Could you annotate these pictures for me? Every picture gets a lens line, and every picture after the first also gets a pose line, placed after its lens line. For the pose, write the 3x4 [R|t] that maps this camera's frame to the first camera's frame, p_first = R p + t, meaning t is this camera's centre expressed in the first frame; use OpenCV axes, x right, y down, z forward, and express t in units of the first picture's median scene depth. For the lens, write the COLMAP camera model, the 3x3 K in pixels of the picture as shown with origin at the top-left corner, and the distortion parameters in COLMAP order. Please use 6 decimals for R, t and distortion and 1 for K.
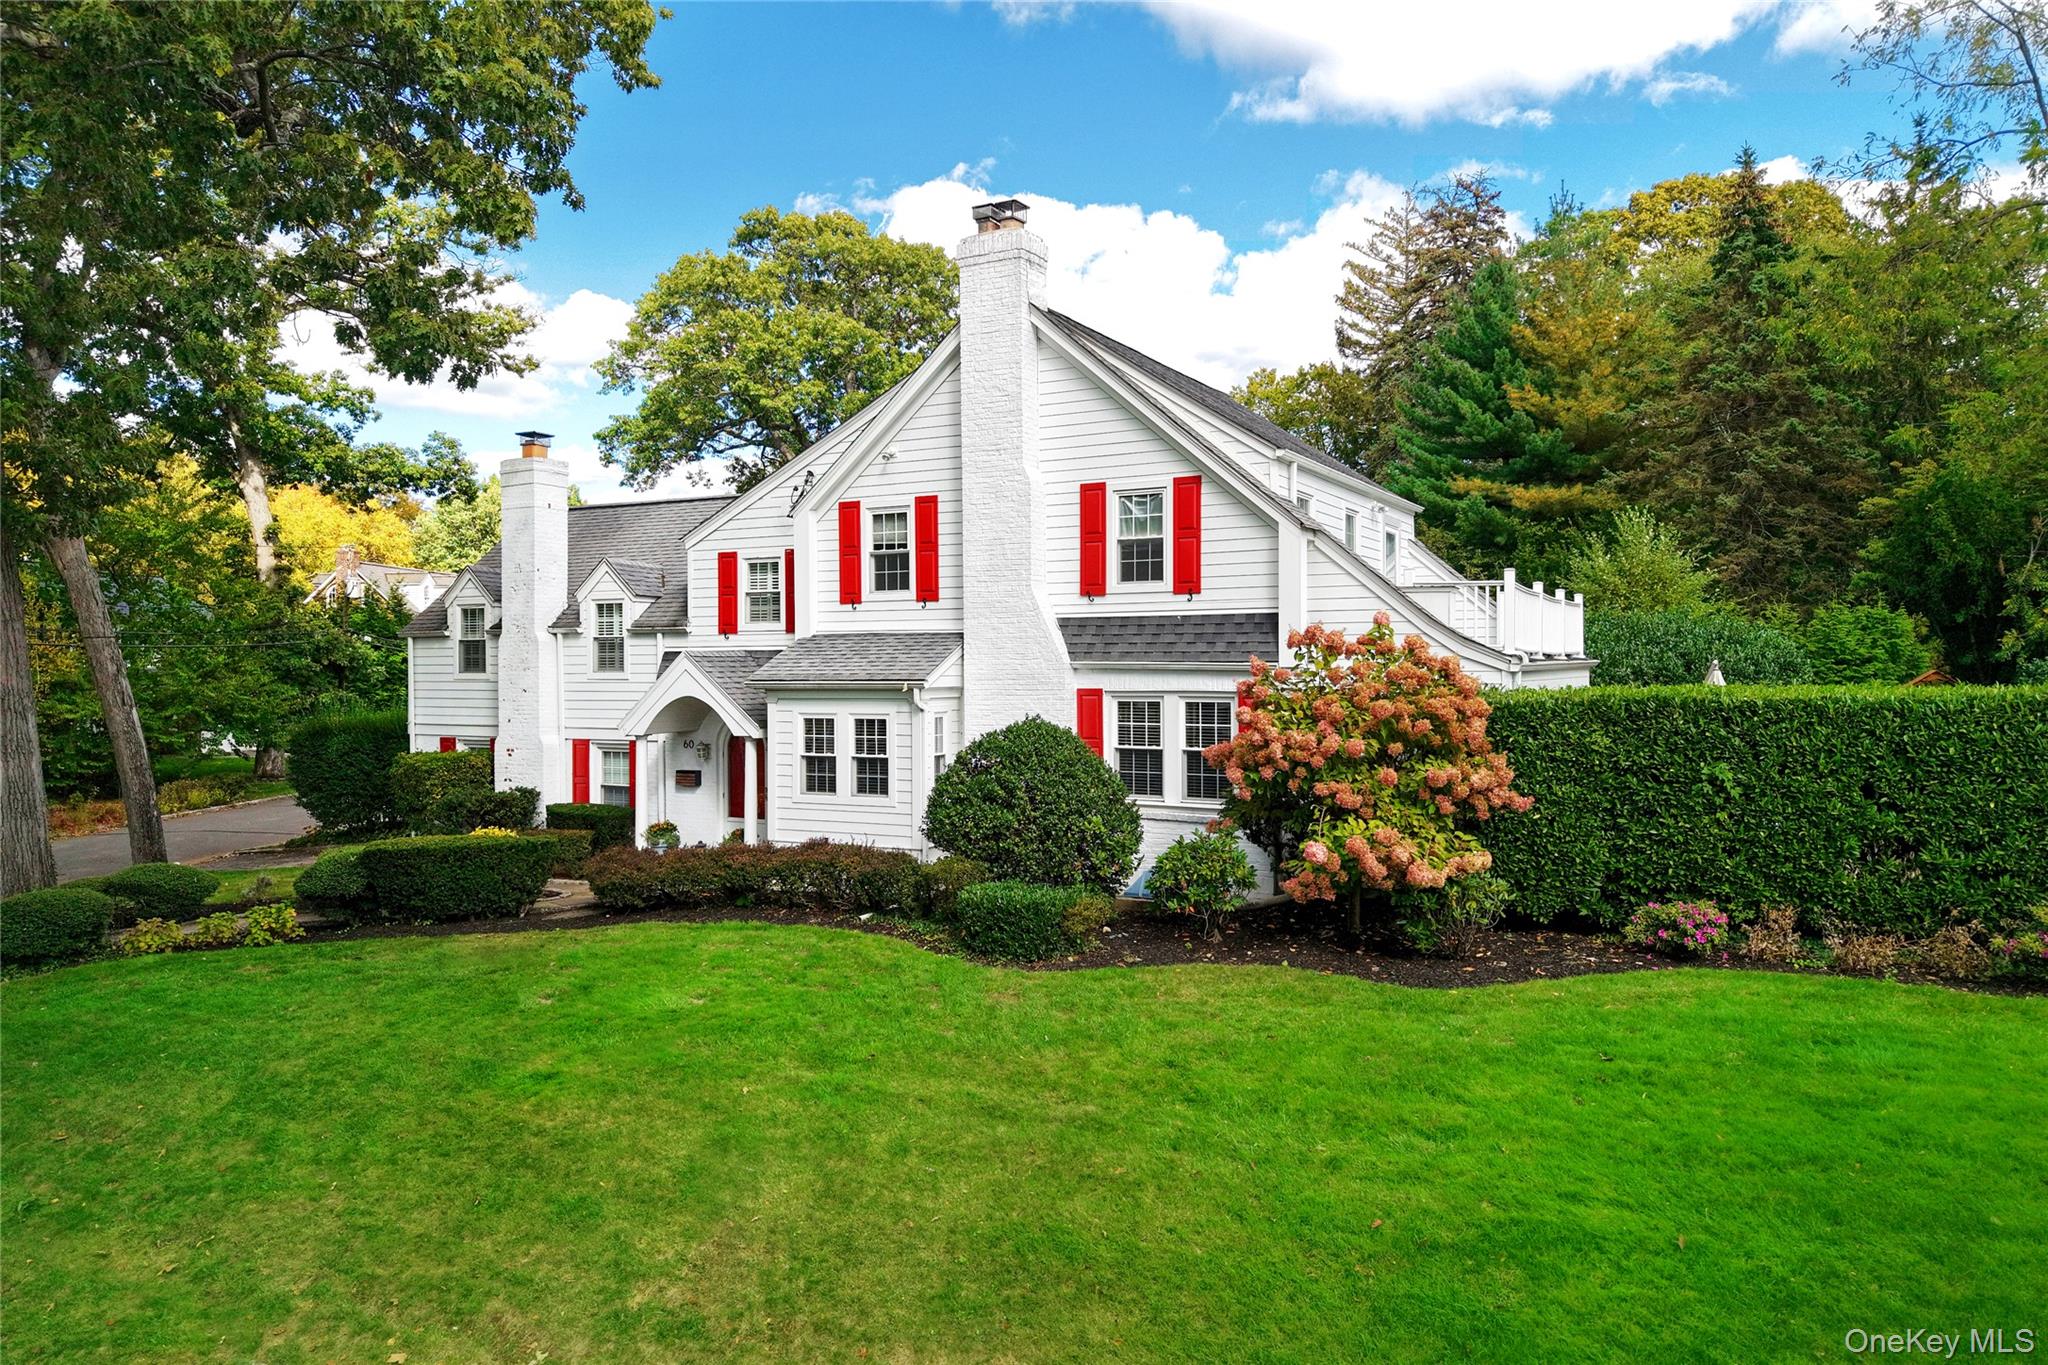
lens RADIAL K [[1362.8, 0, 1024.0], [0, 1362.8, 682.5], [0, 0, 1]] dist [-0.001469, -0.002125]
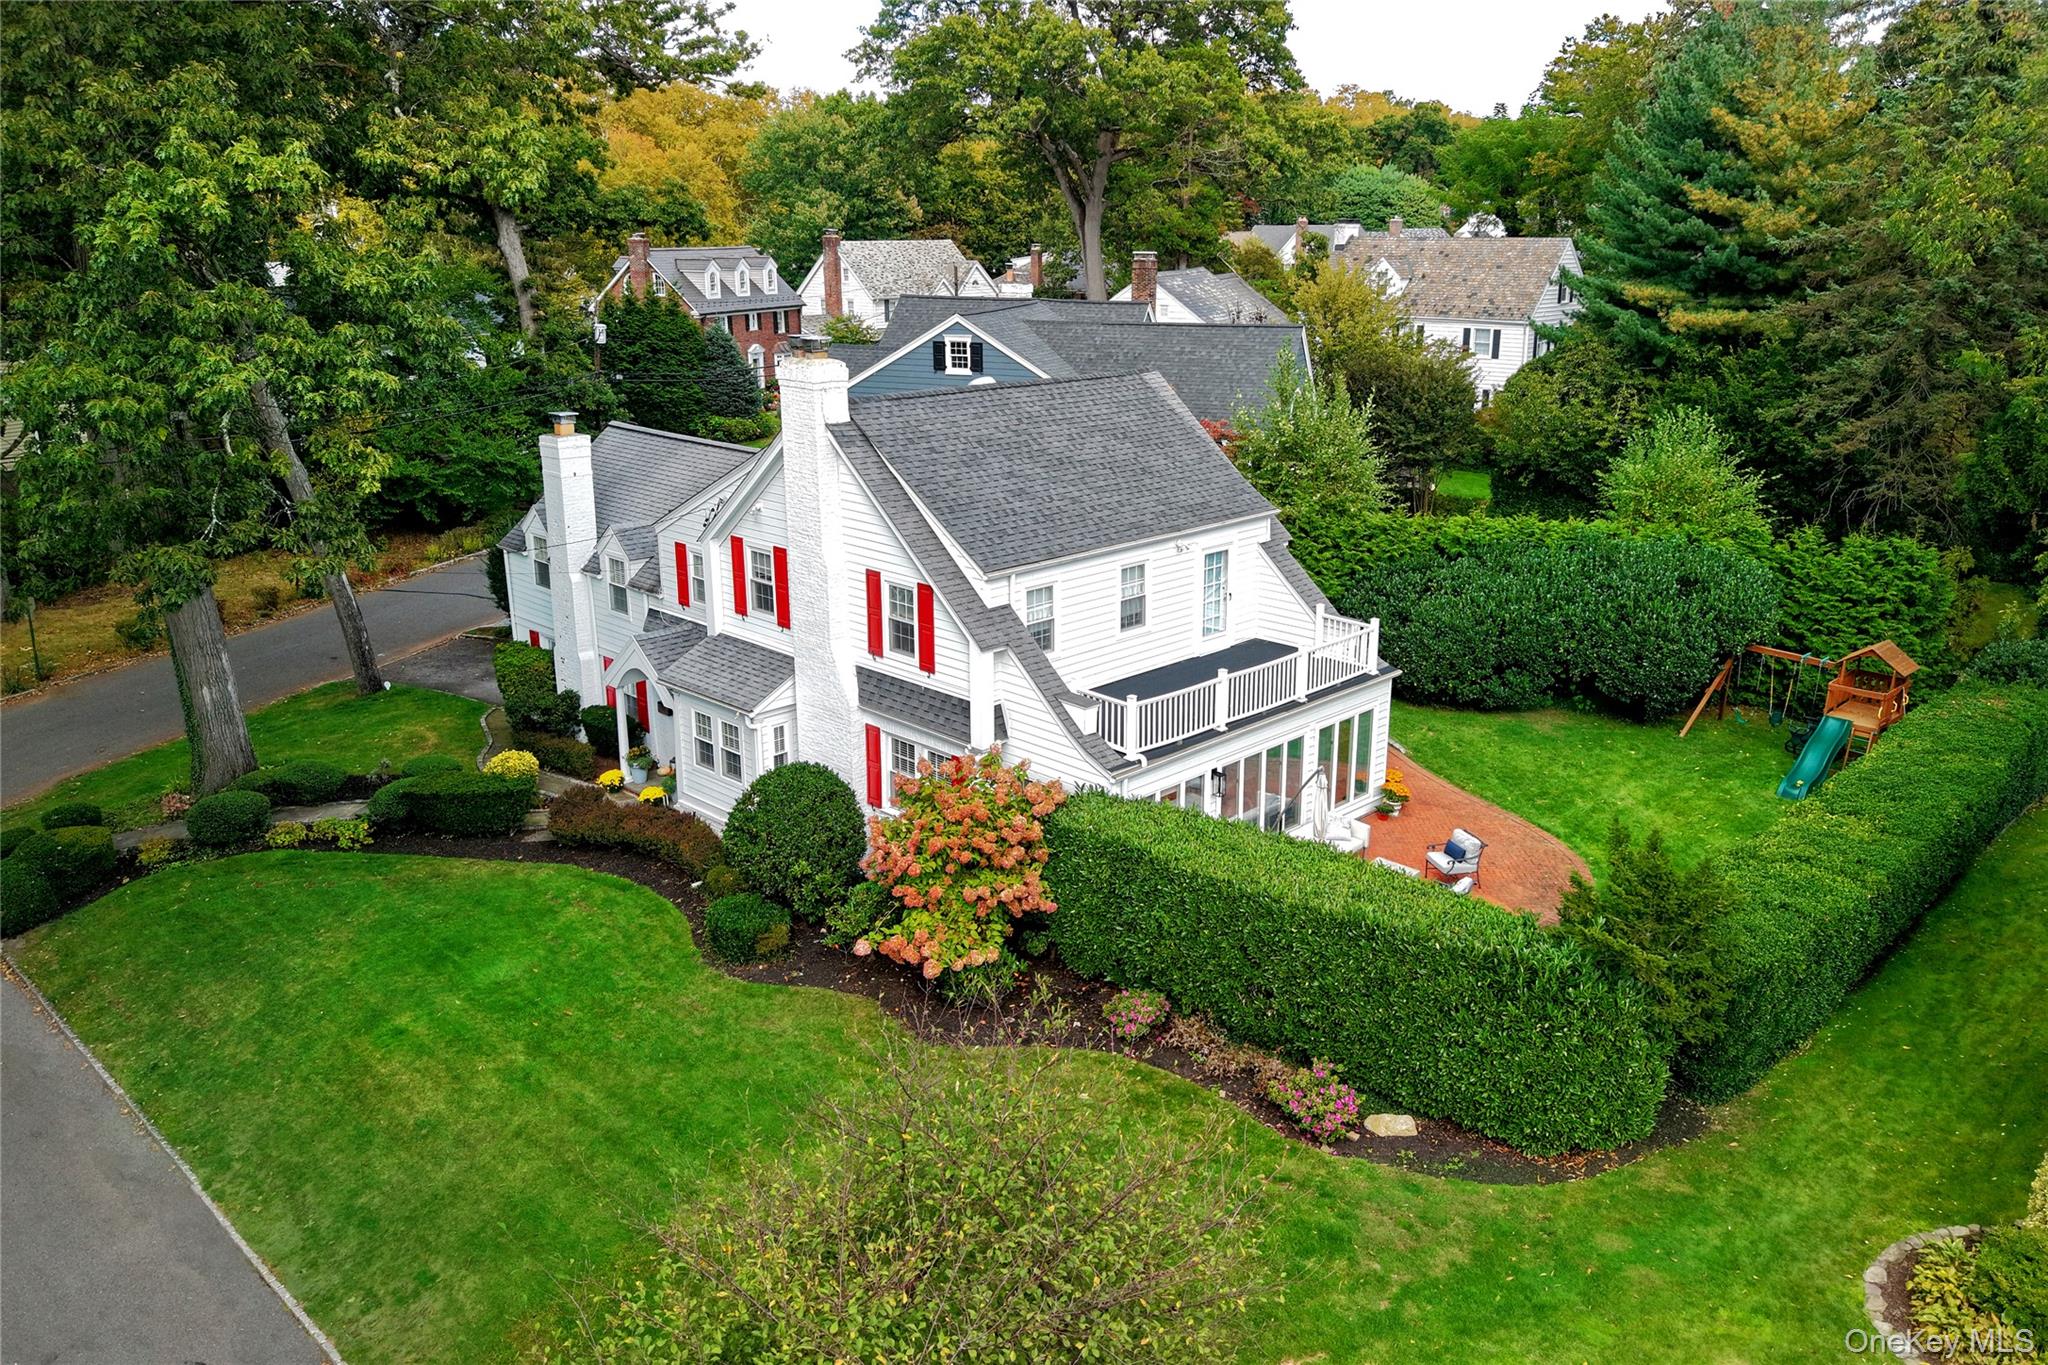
lens RADIAL K [[1471.5, 0, 1024.0], [0, 1471.5, 682.5], [0, 0, 1]] dist [0.007146, 0.002002]
pose [[0.960700, 0.086796, -0.263670, 0.513026], [-0.010808, 0.960835, 0.276911, -0.393555], [0.277378, -0.263179, 0.924012, -0.231467]]
